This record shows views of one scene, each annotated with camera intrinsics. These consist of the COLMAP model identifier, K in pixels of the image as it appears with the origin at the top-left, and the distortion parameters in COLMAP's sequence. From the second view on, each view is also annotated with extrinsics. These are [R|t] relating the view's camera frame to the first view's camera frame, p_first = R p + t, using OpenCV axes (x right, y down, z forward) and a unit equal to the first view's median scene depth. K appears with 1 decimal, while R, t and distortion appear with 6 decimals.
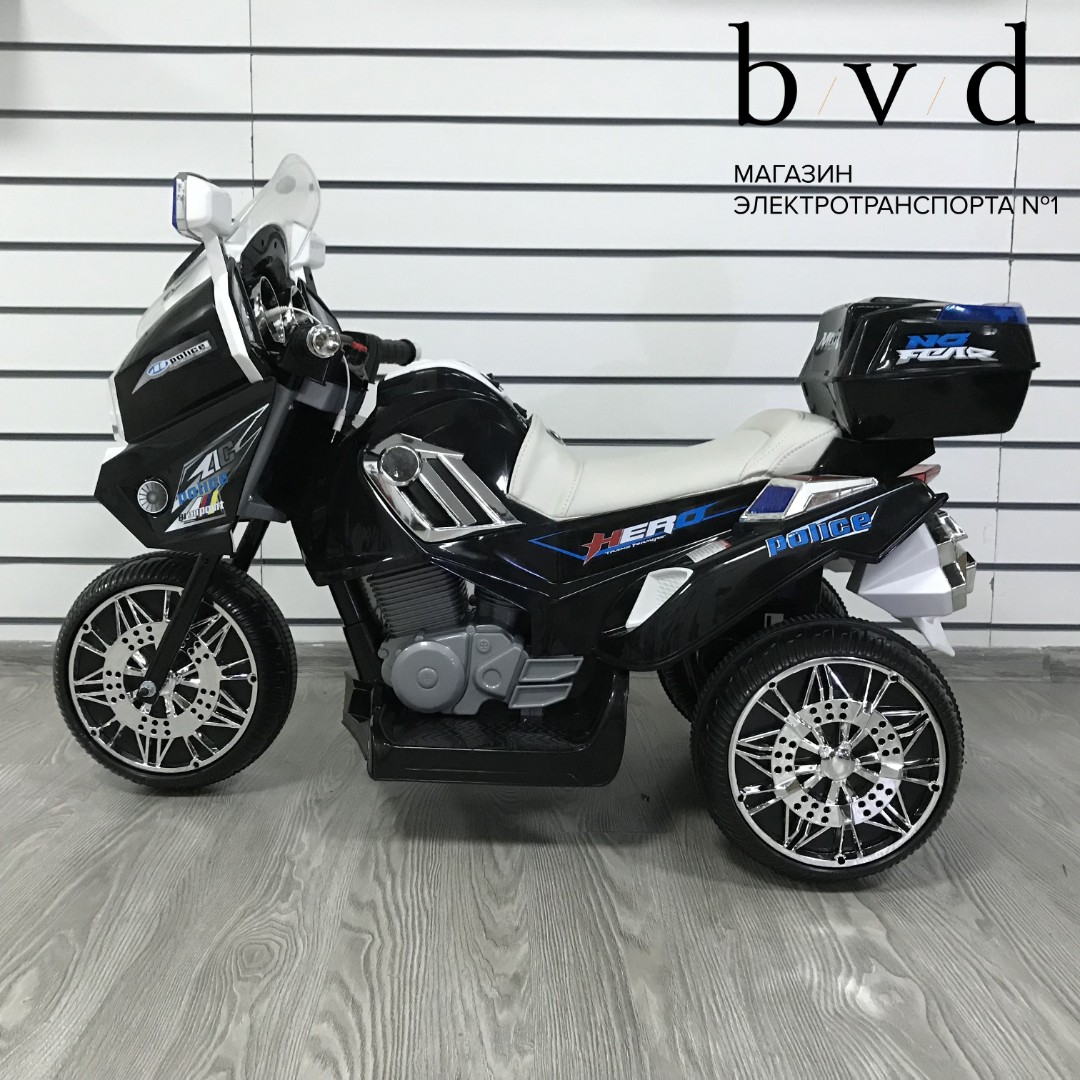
lens RADIAL K [[1141.6, 0, 540.0], [0, 1141.6, 540.0], [0, 0, 1]] dist [-0.023553, 0.056679]
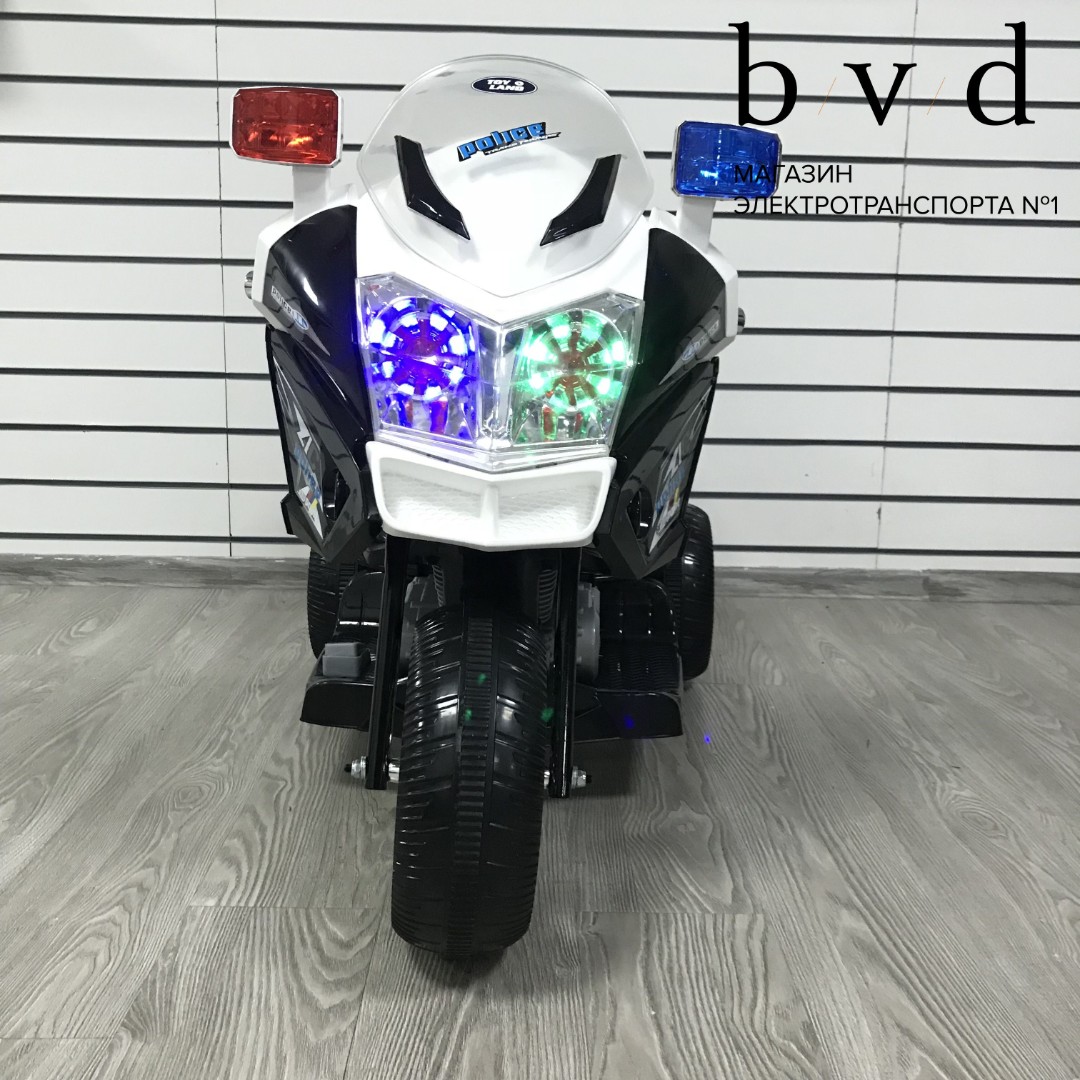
lens RADIAL K [[1120.6, 0, 551.4], [0, 1120.6, 537.3], [0, 0, 1]] dist [0.009431, -0.045352]
pose [[0.999926, 0.011399, 0.004284, 0.132044], [-0.011616, 0.998434, 0.054719, 0.010517], [-0.003653, -0.054765, 0.998493, -0.204366]]
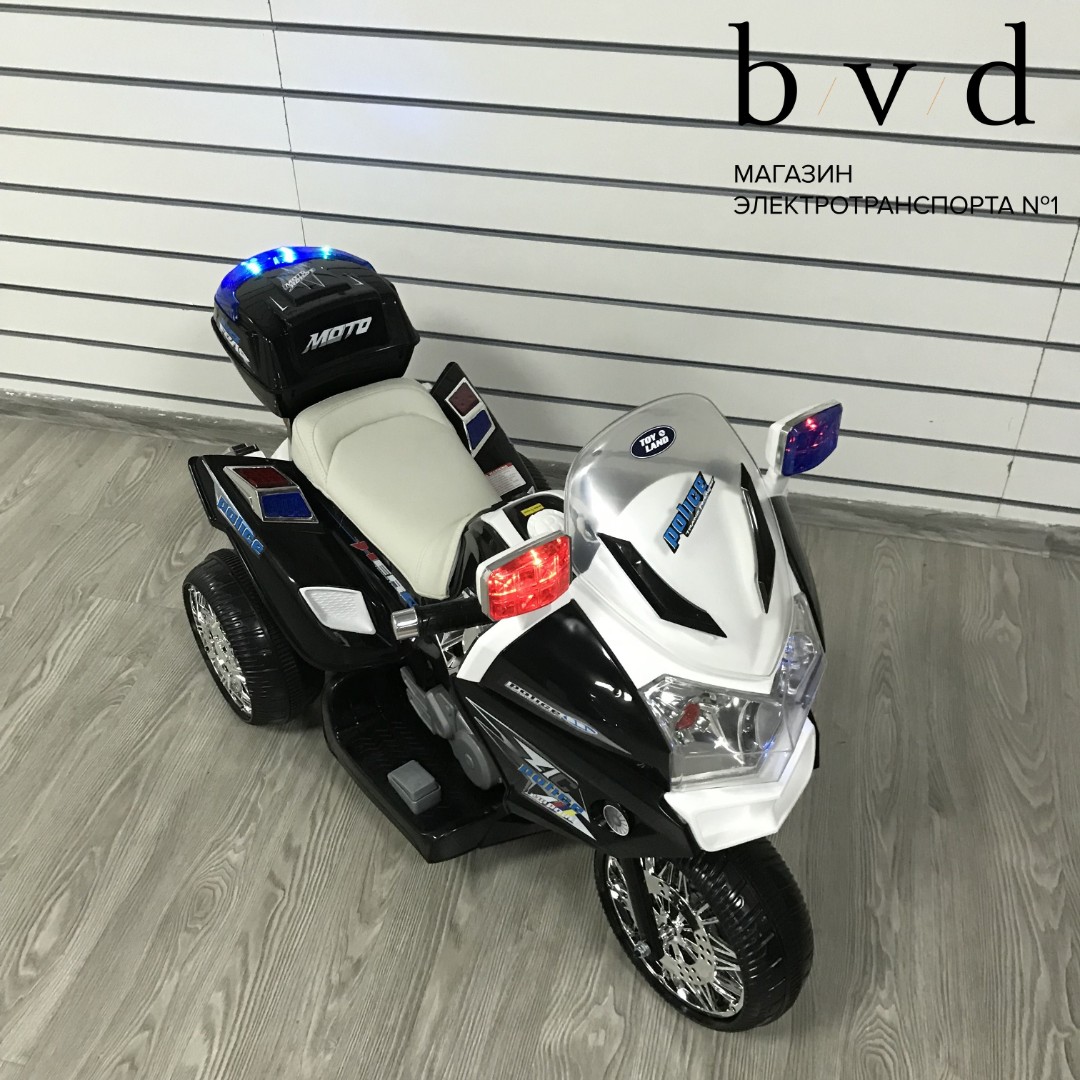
lens RADIAL K [[1119.3, 0, 559.4], [0, 1119.3, 536.6], [0, 0, 1]] dist [-0.016688, 0.044799]
pose [[0.973070, 0.136958, -0.185411, 0.389037], [-0.024923, 0.862149, 0.506042, -0.759883], [0.229158, -0.487793, 0.842344, 0.099857]]
